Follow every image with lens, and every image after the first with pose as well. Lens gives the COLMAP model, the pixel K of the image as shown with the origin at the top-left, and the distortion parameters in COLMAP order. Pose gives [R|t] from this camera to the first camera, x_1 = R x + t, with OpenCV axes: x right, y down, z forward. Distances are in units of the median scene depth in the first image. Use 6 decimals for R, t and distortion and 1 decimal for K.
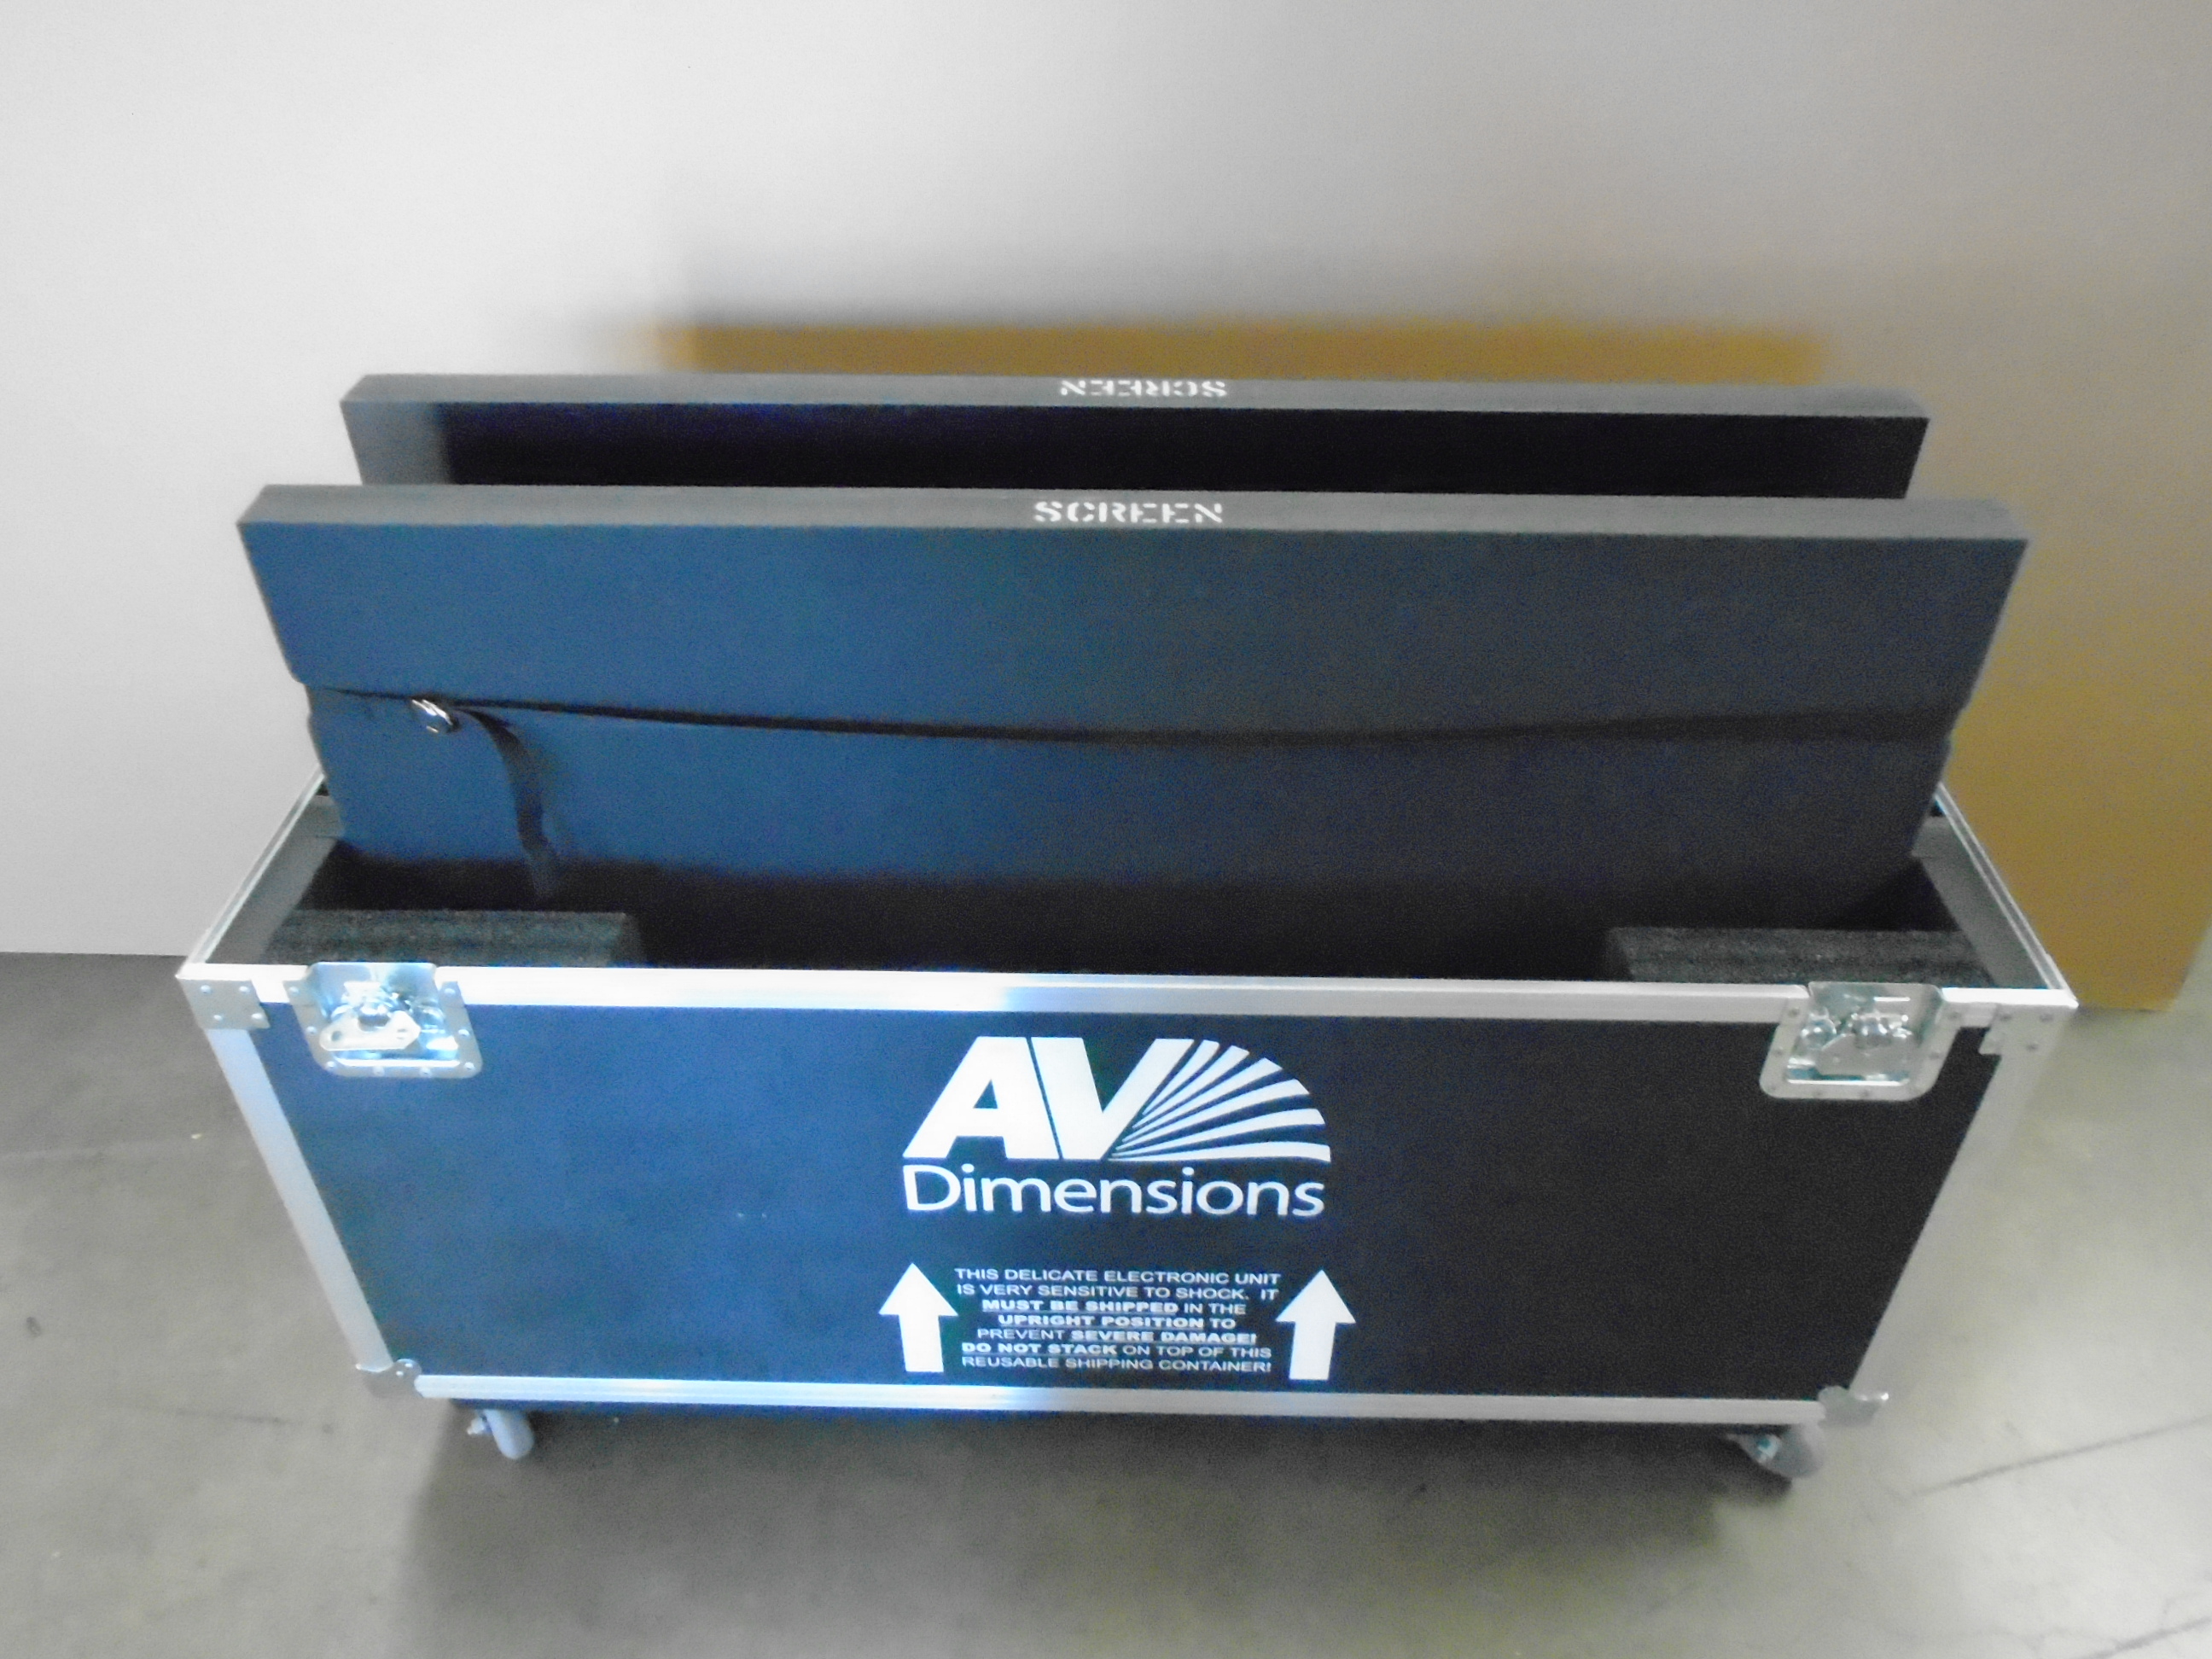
lens RADIAL K [[1706.3, 0, 1095.8], [0, 1706.3, 829.9], [0, 0, 1]] dist [-0.017690, 0.018452]
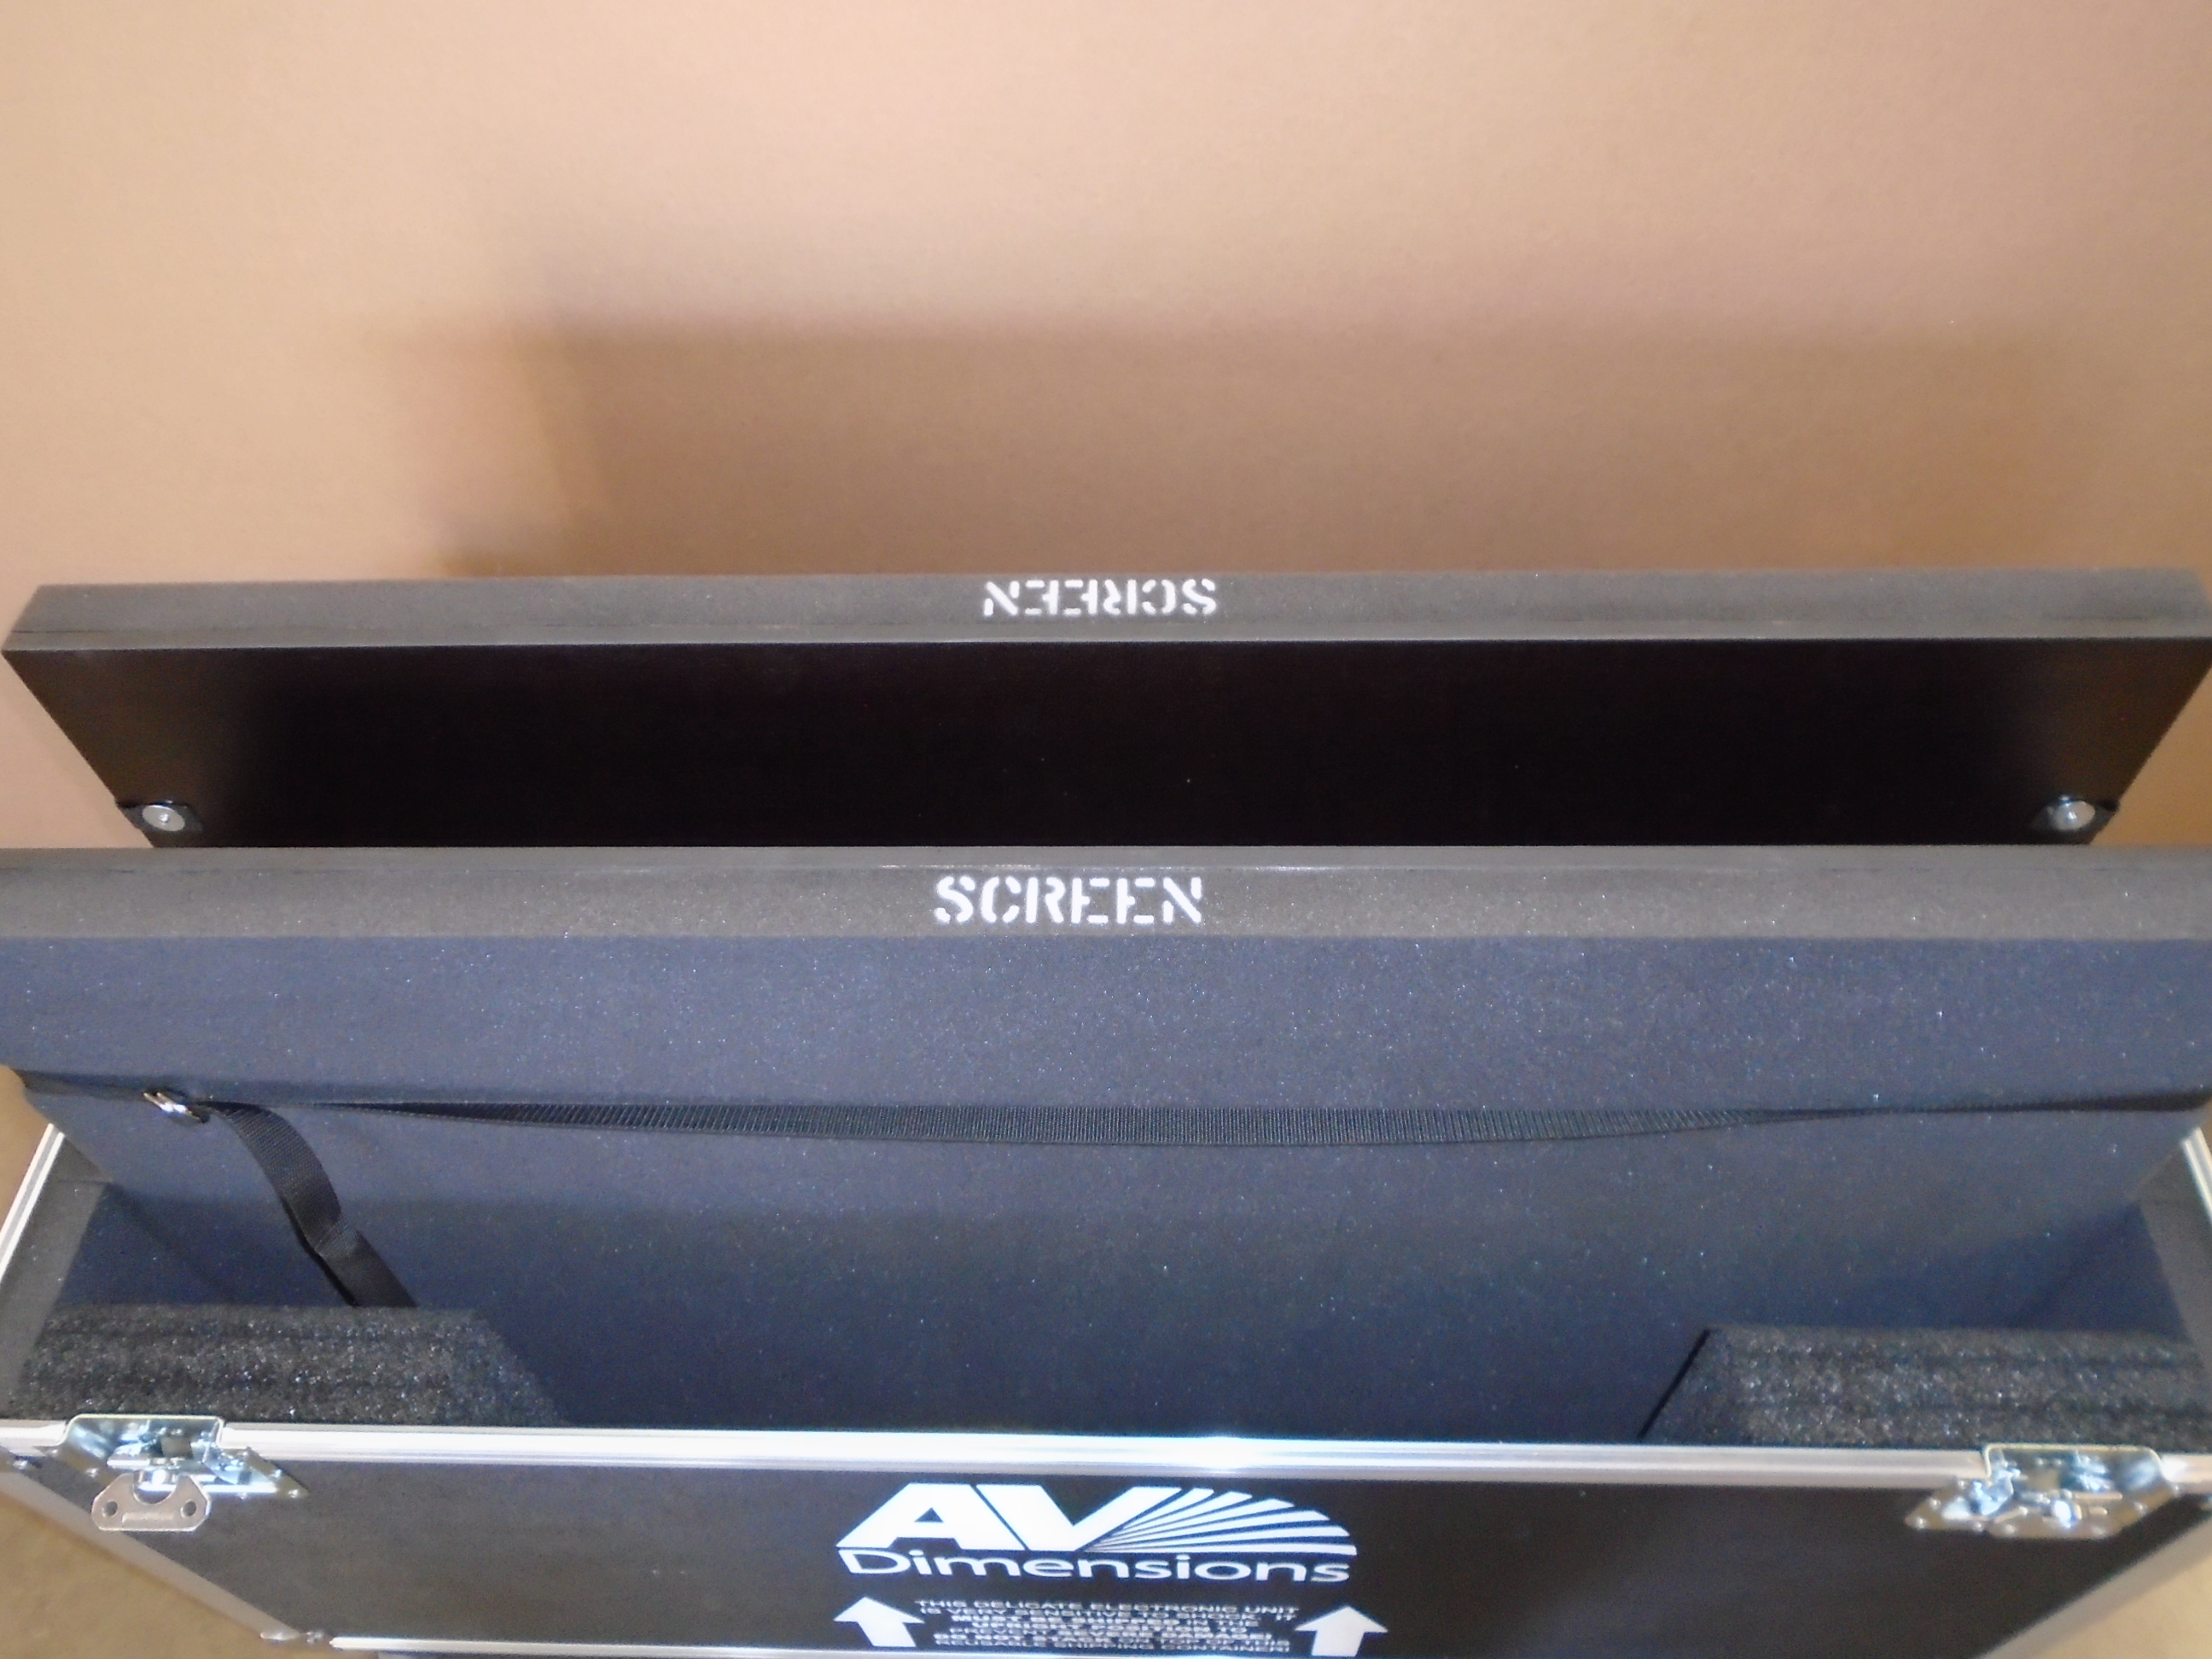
lens RADIAL K [[1706.3, 0, 1098.5], [0, 1706.3, 834.9], [0, 0, 1]] dist [-0.017690, 0.018452]
pose [[0.999126, -0.022747, -0.035056, 0.050111], [0.030744, 0.968289, 0.247934, -0.340744], [0.028305, -0.248795, 0.968142, 0.288500]]
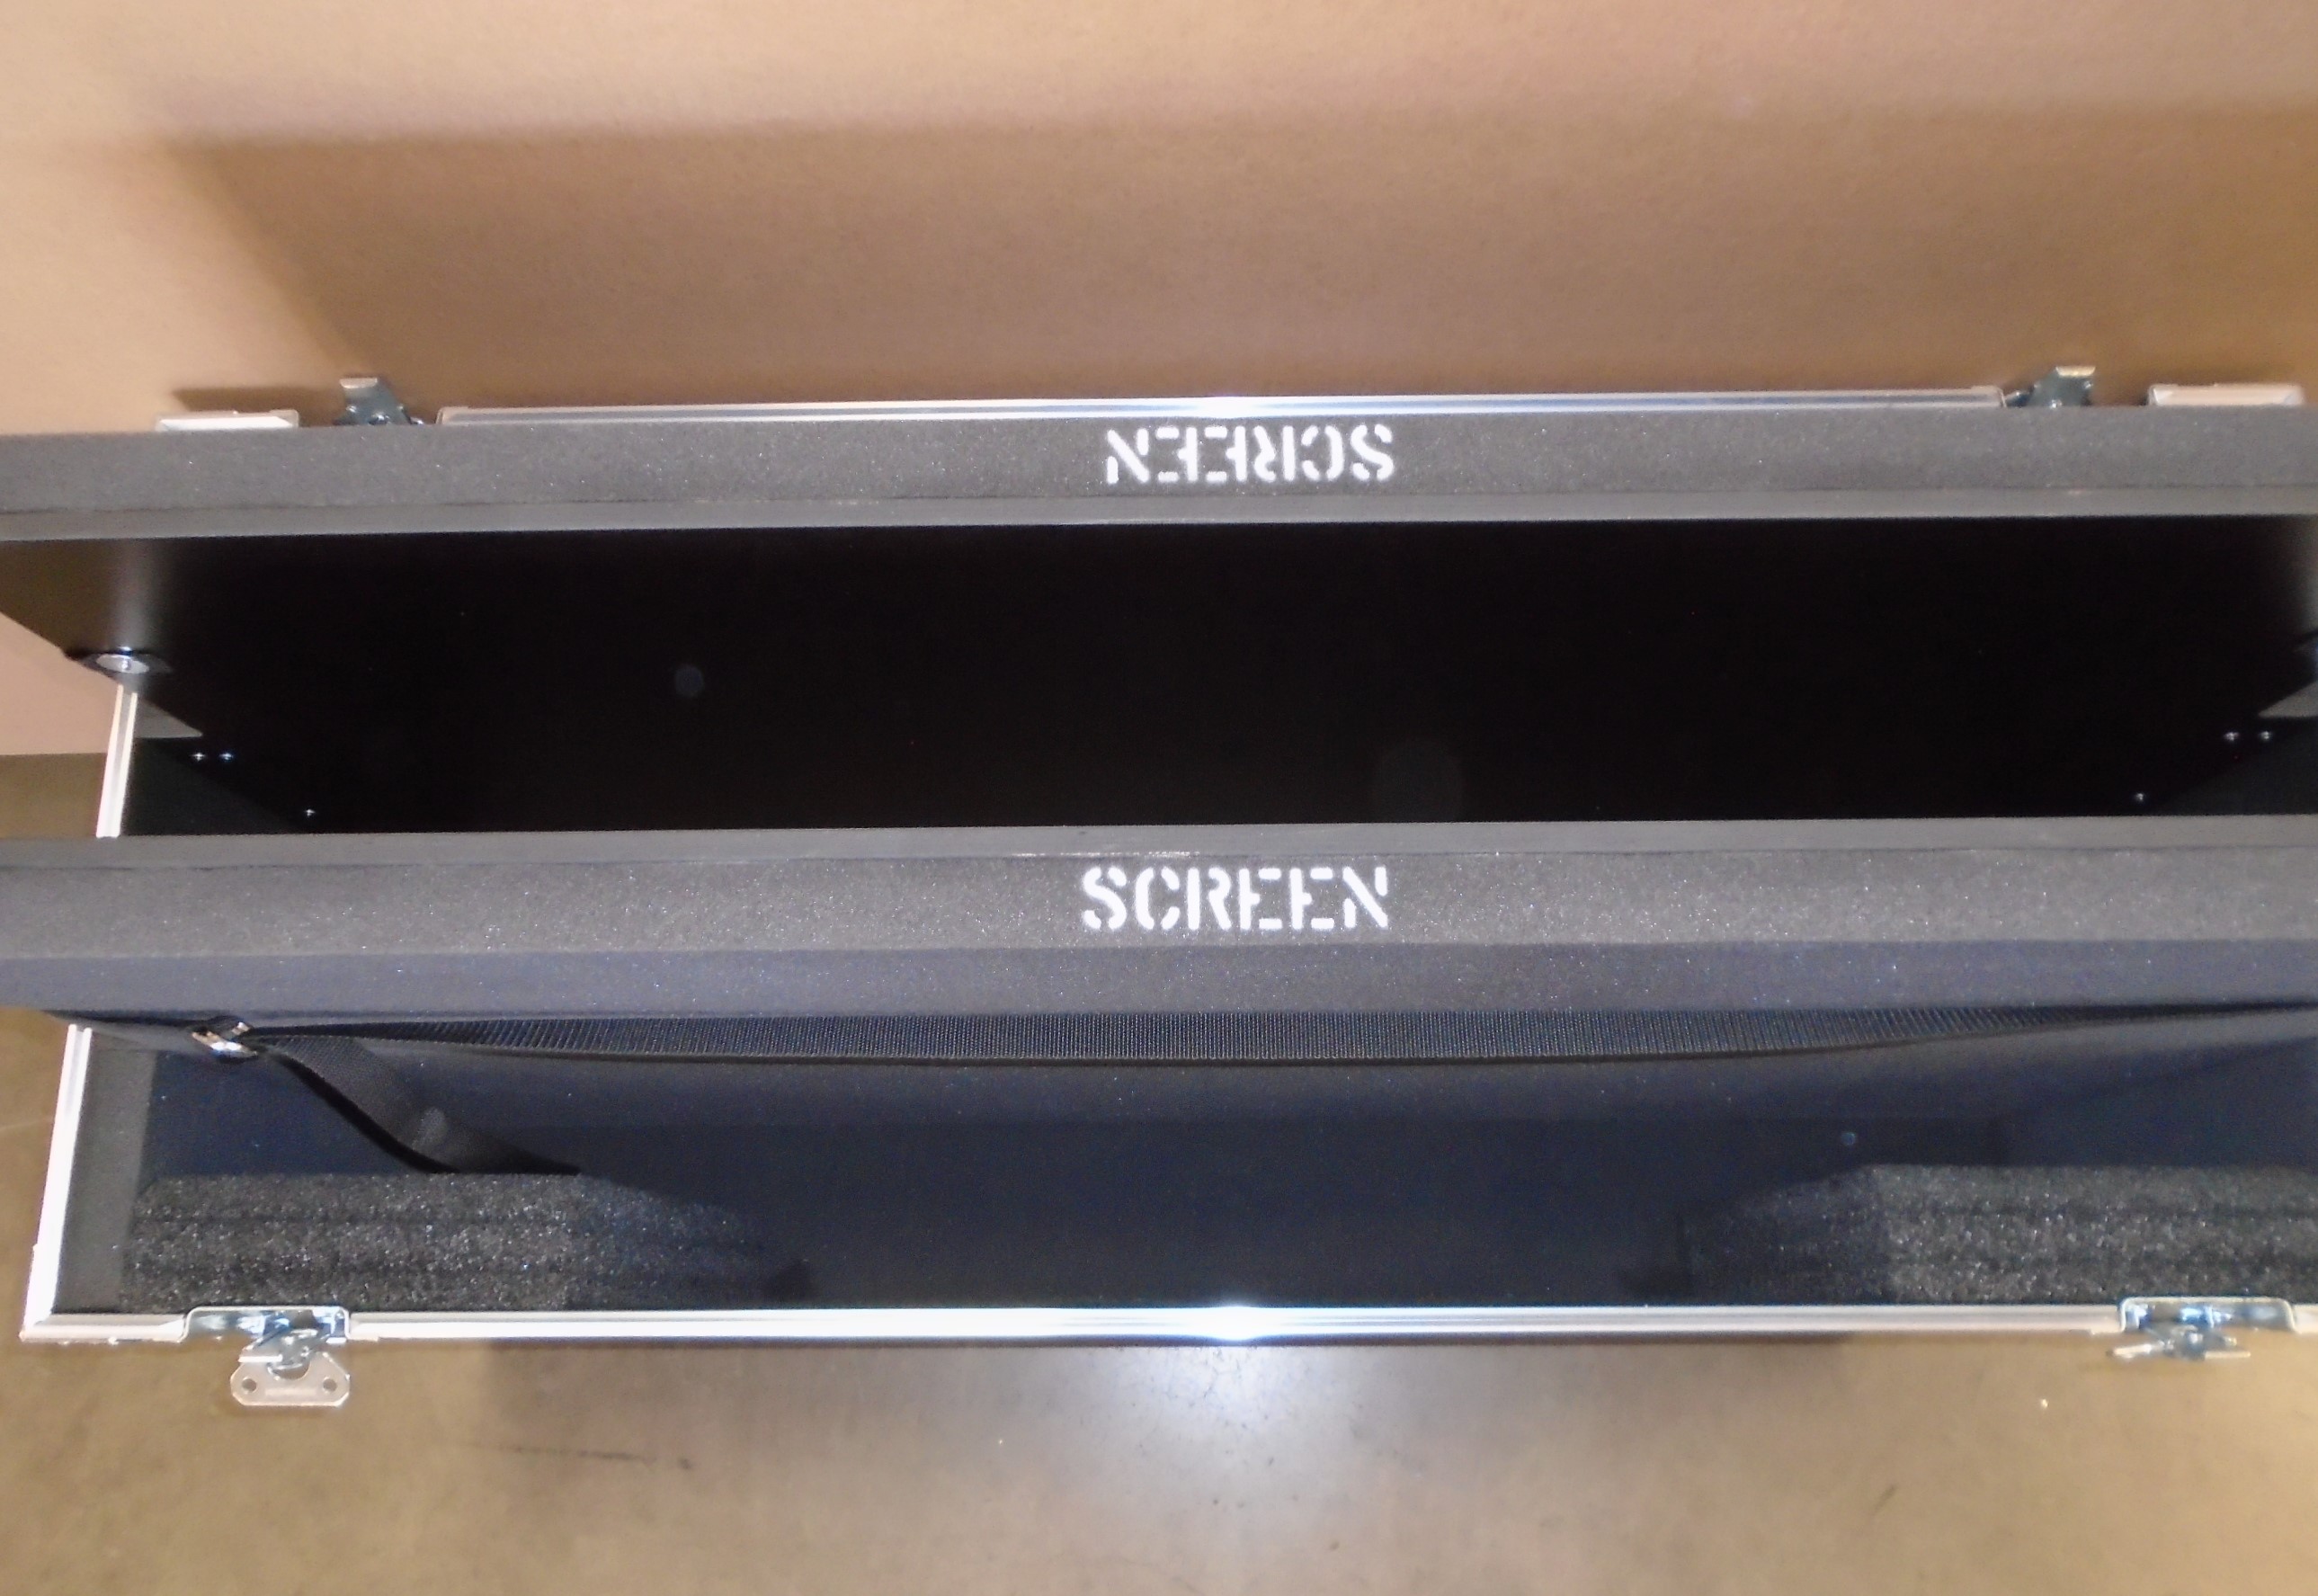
lens RADIAL K [[1758.6, 0, 1160.1], [0, 1758.6, 864.5], [0, 0, 1]] dist [0.007193, -0.015415]
pose [[0.999298, -0.034991, -0.013404, 0.000925], [0.035896, 0.791351, 0.610307, -0.514666], [-0.010748, -0.610360, 0.792051, 0.447117]]
